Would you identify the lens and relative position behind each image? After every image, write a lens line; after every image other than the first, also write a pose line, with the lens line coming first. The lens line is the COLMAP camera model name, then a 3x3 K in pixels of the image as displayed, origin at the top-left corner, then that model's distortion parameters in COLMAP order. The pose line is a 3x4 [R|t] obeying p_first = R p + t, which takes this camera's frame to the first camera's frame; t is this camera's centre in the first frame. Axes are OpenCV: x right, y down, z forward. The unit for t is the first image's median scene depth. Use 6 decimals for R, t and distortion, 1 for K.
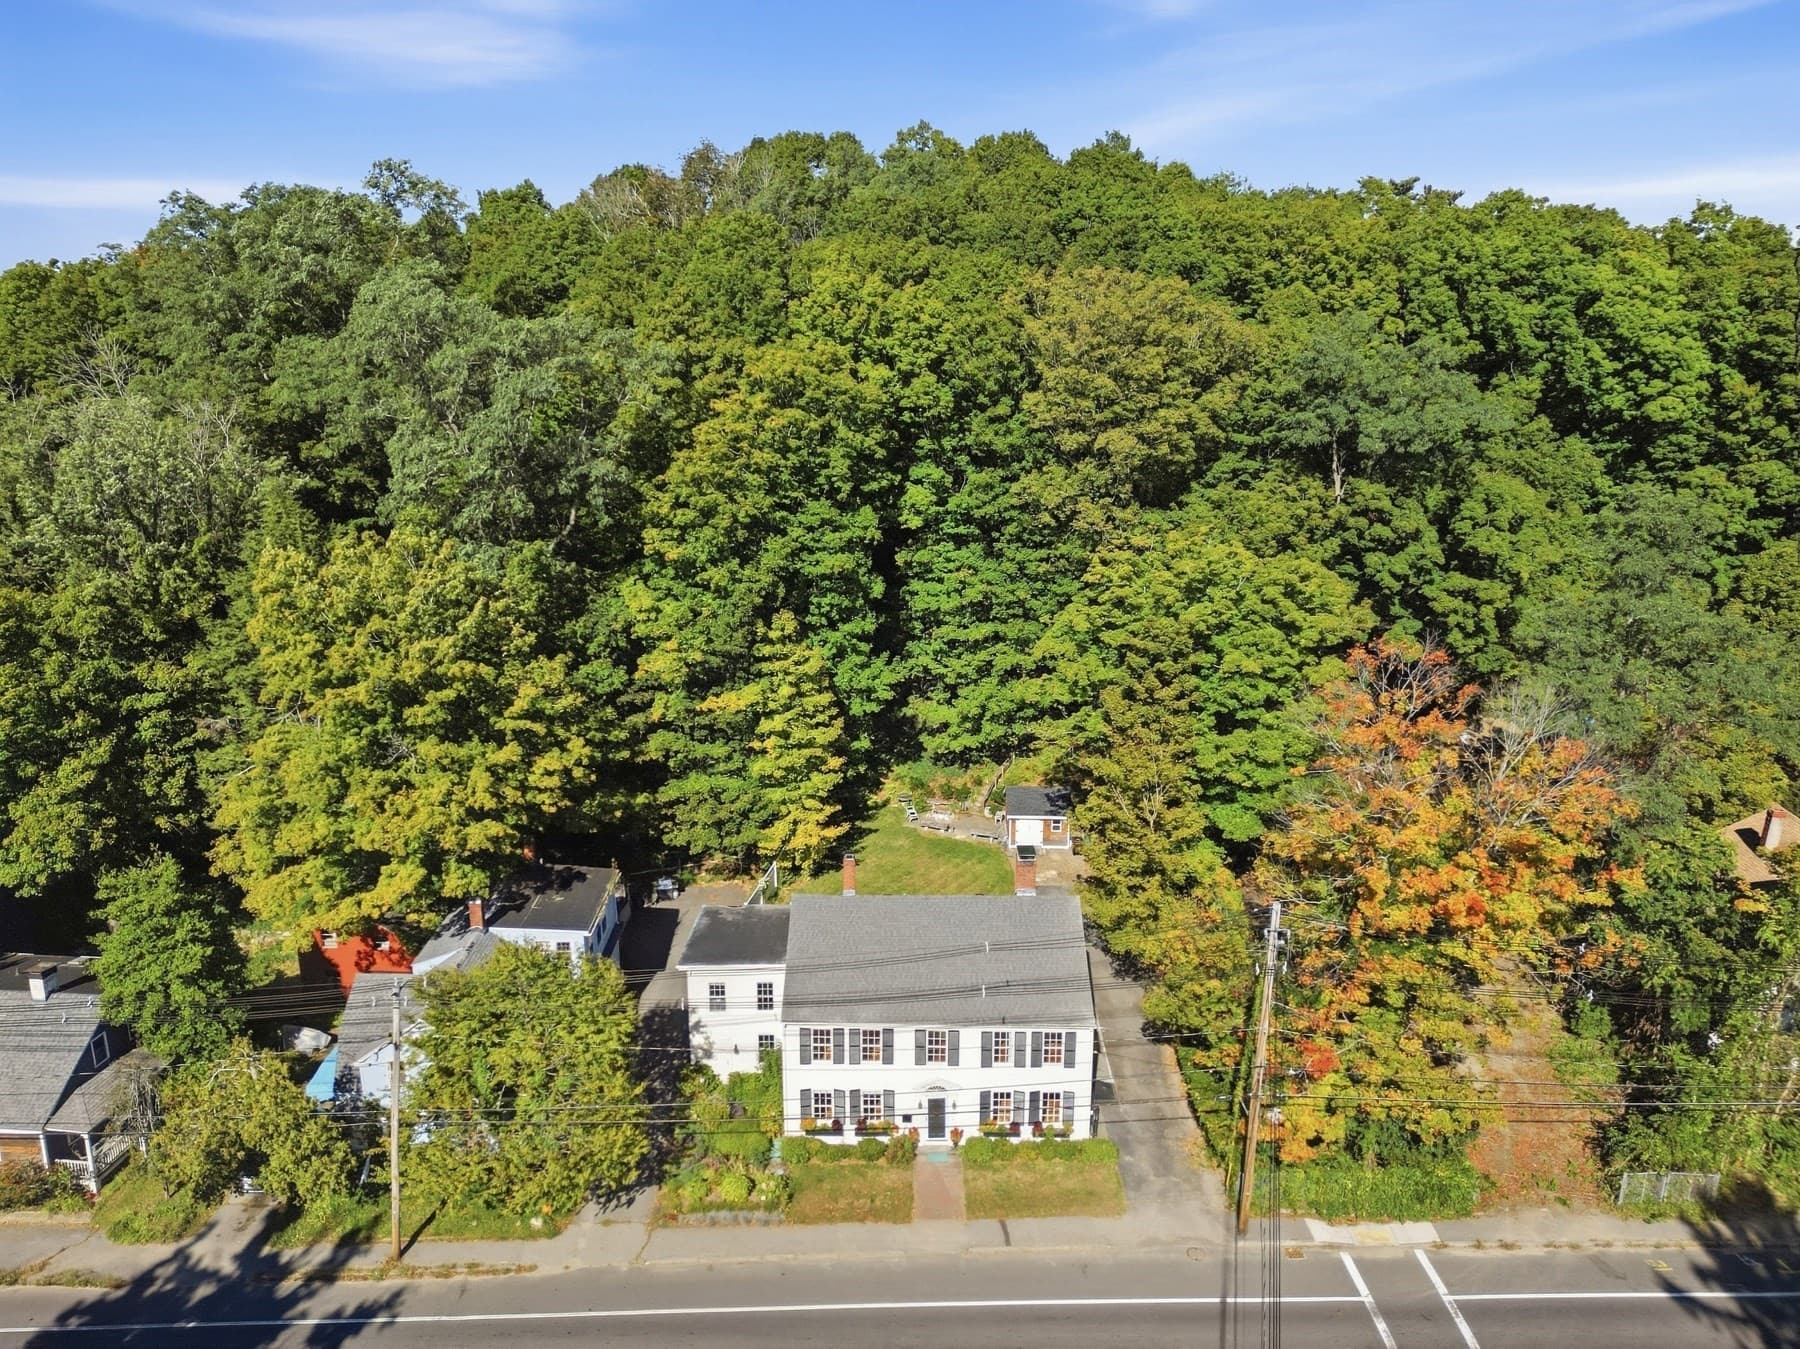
lens RADIAL K [[1290.5, 0, 900.0], [0, 1290.5, 674.5], [0, 0, 1]] dist [0.125163, -0.147800]
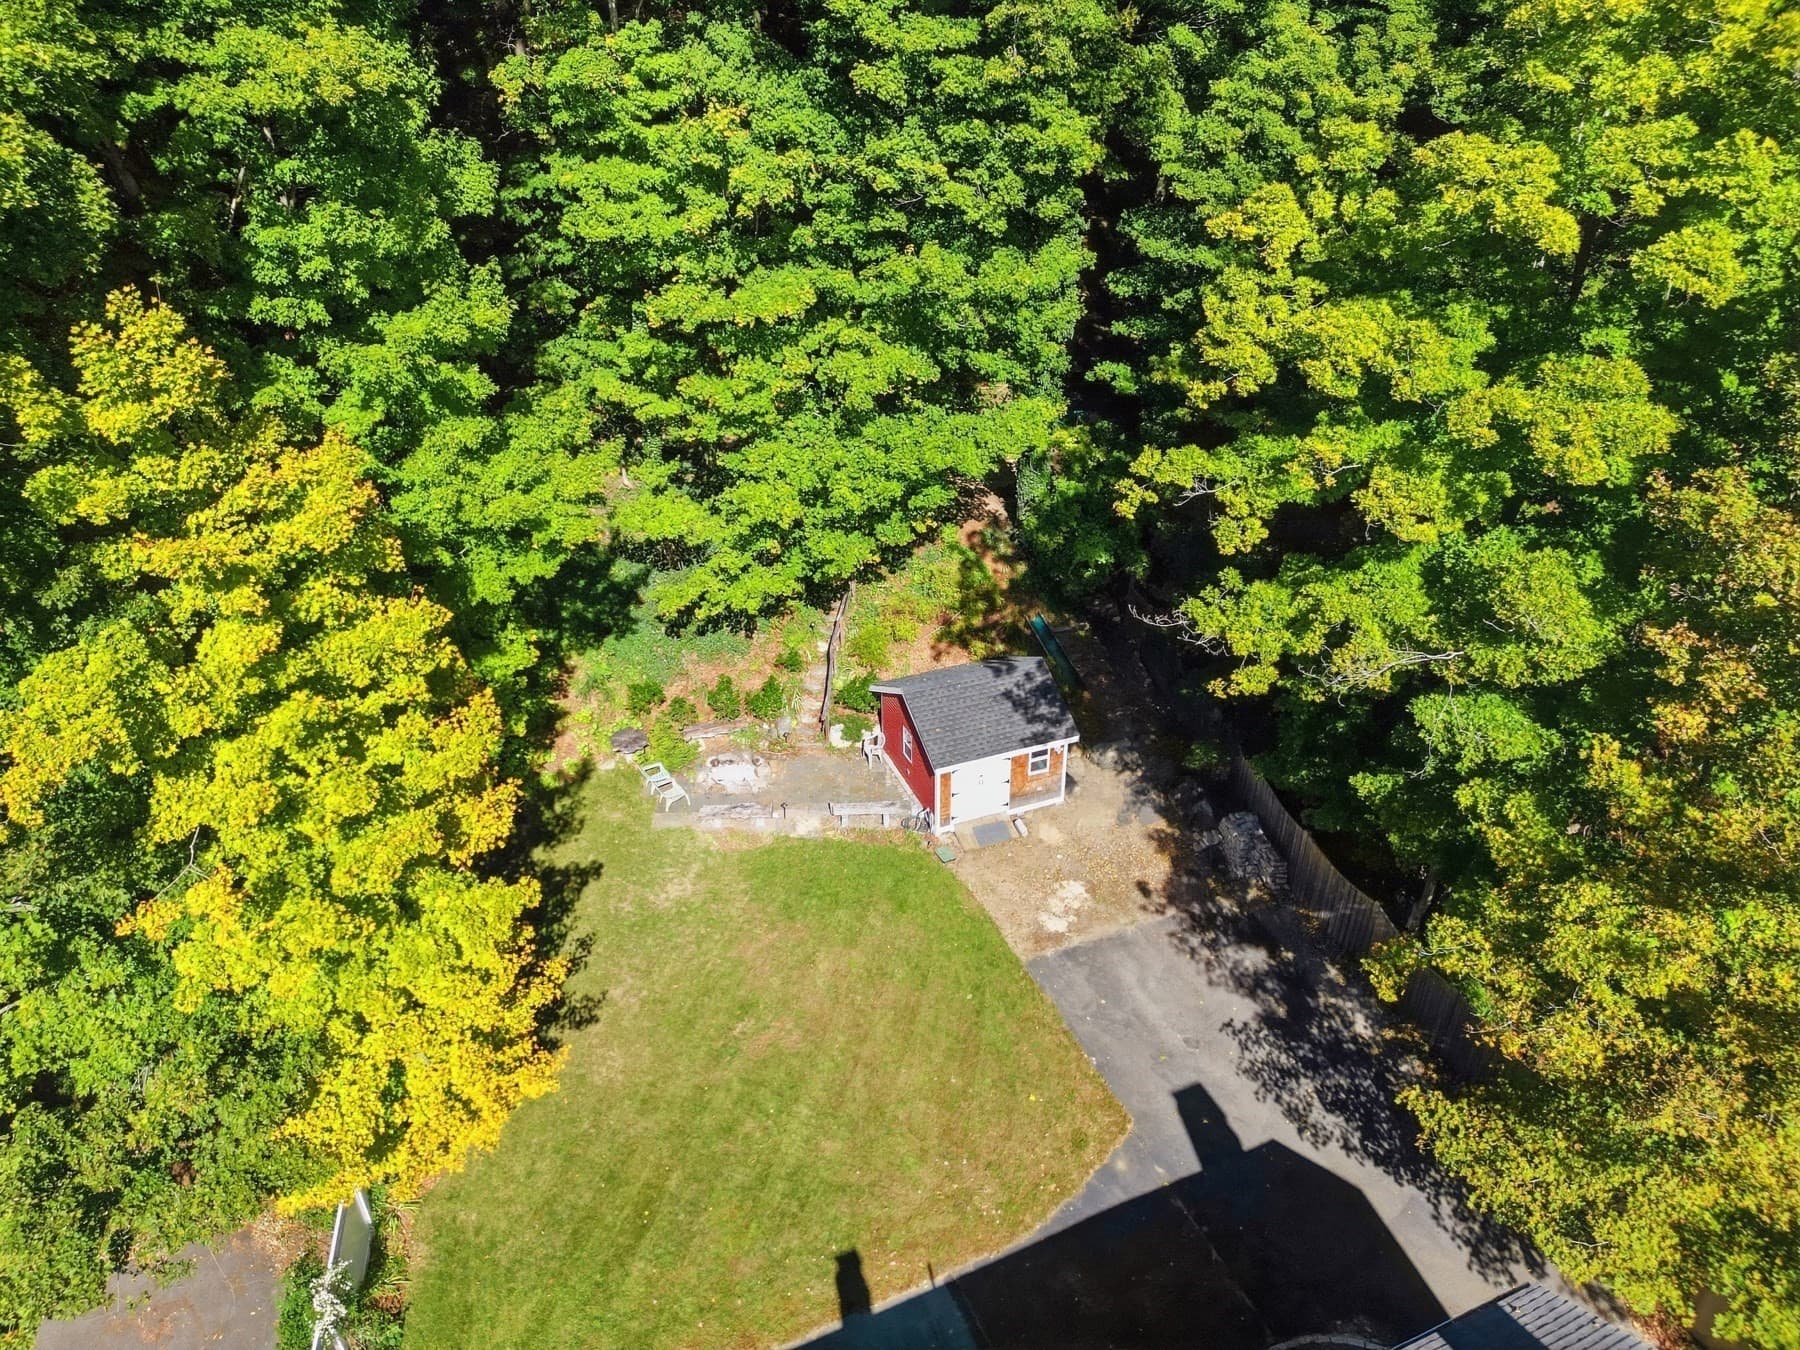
lens RADIAL K [[1290.5, 0, 900.0], [0, 1290.5, 675.0], [0, 0, 1]] dist [0.125163, -0.147800]
pose [[0.918939, -0.209538, 0.334132, -0.073771], [0.113858, 0.952065, 0.283915, -0.044577], [-0.377606, -0.222857, 0.898748, 0.903467]]
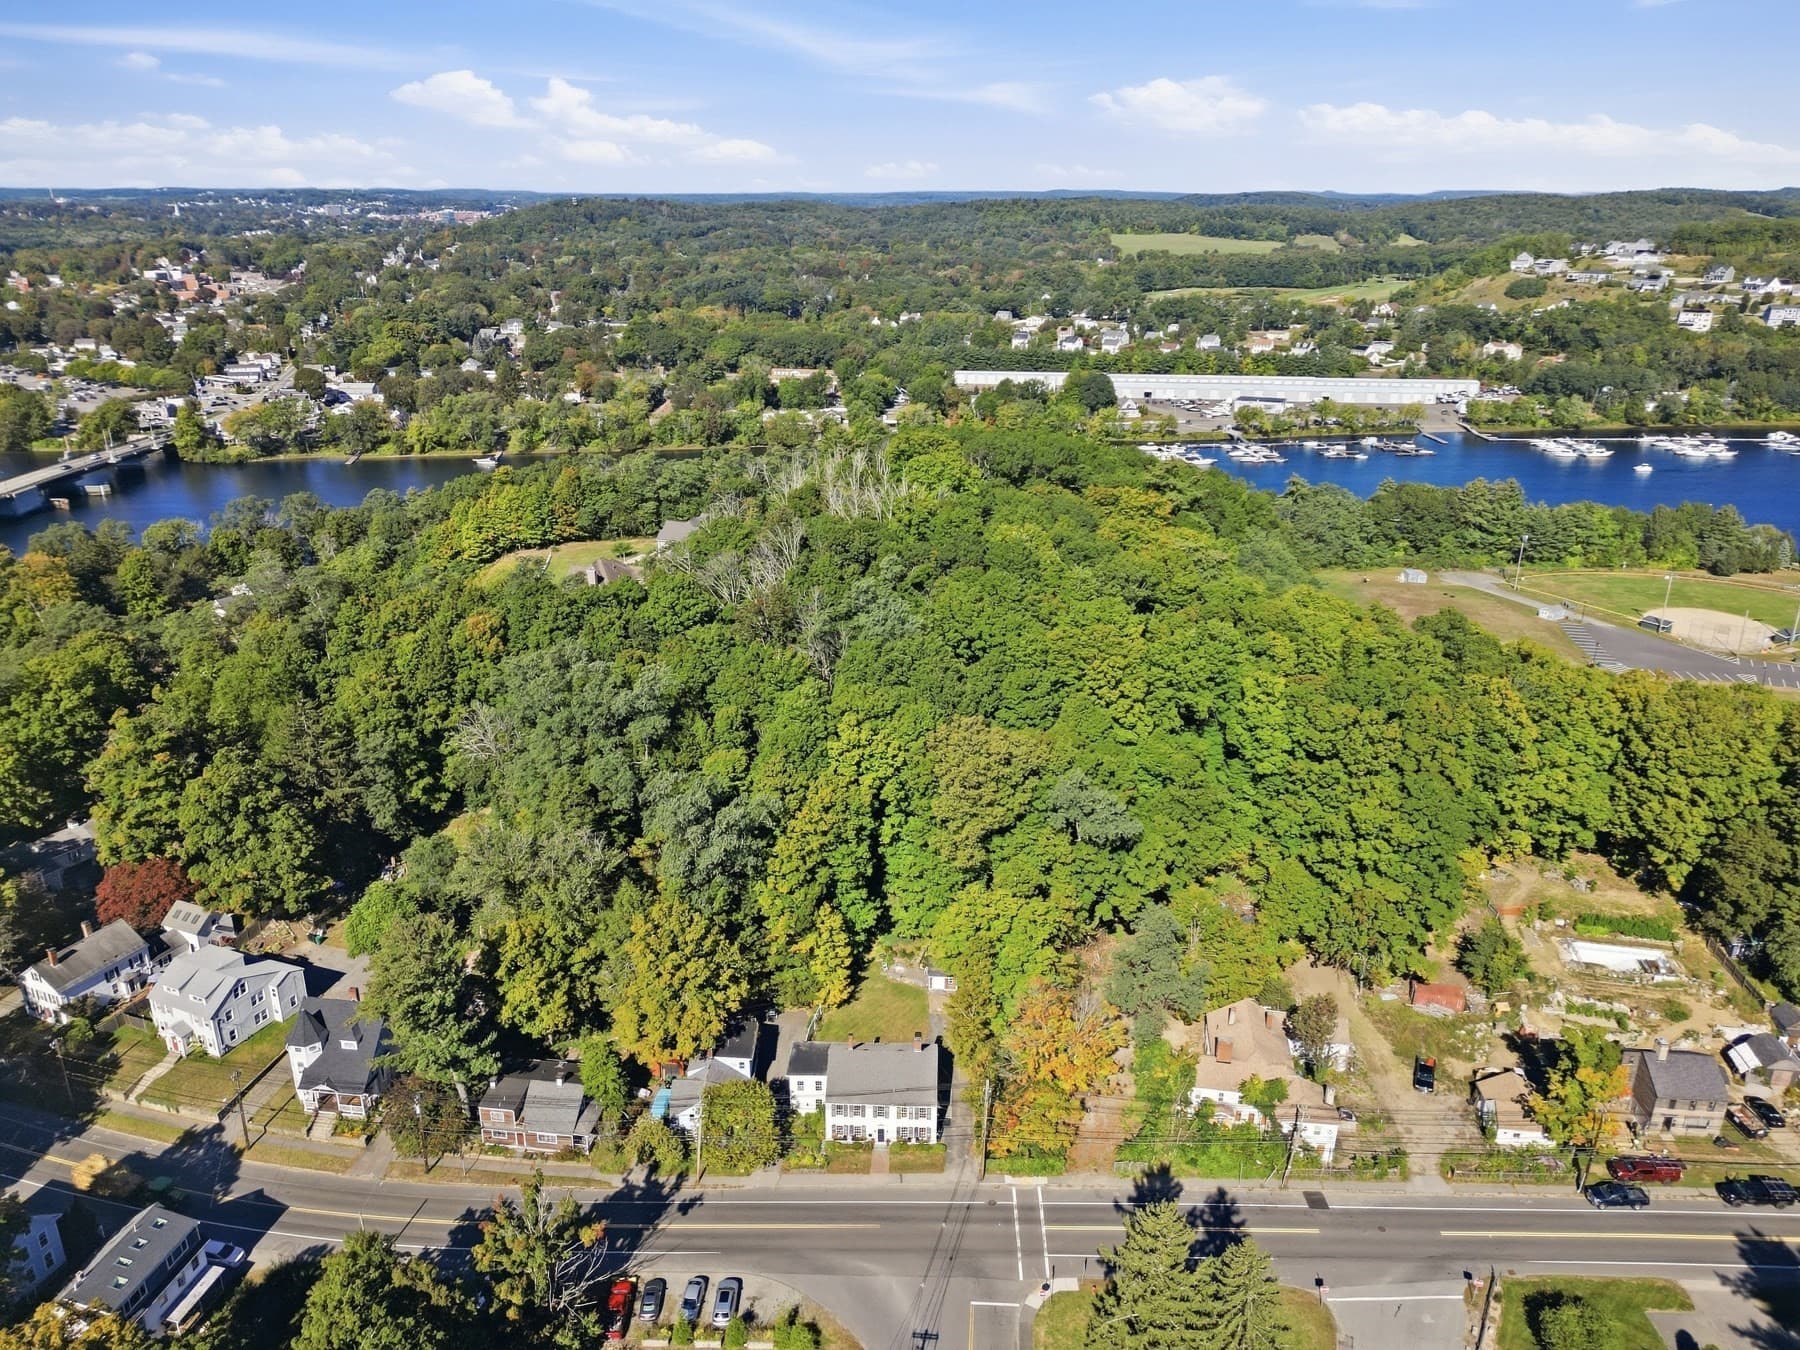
lens RADIAL K [[1290.5, 0, 900.0], [0, 1290.5, 675.0], [0, 0, 1]] dist [0.125163, -0.147800]
pose [[0.999648, 0.013683, -0.022726, 0.107754], [-0.011481, 0.995475, 0.094326, -0.817229], [0.023914, -0.094032, 0.995282, -1.522306]]
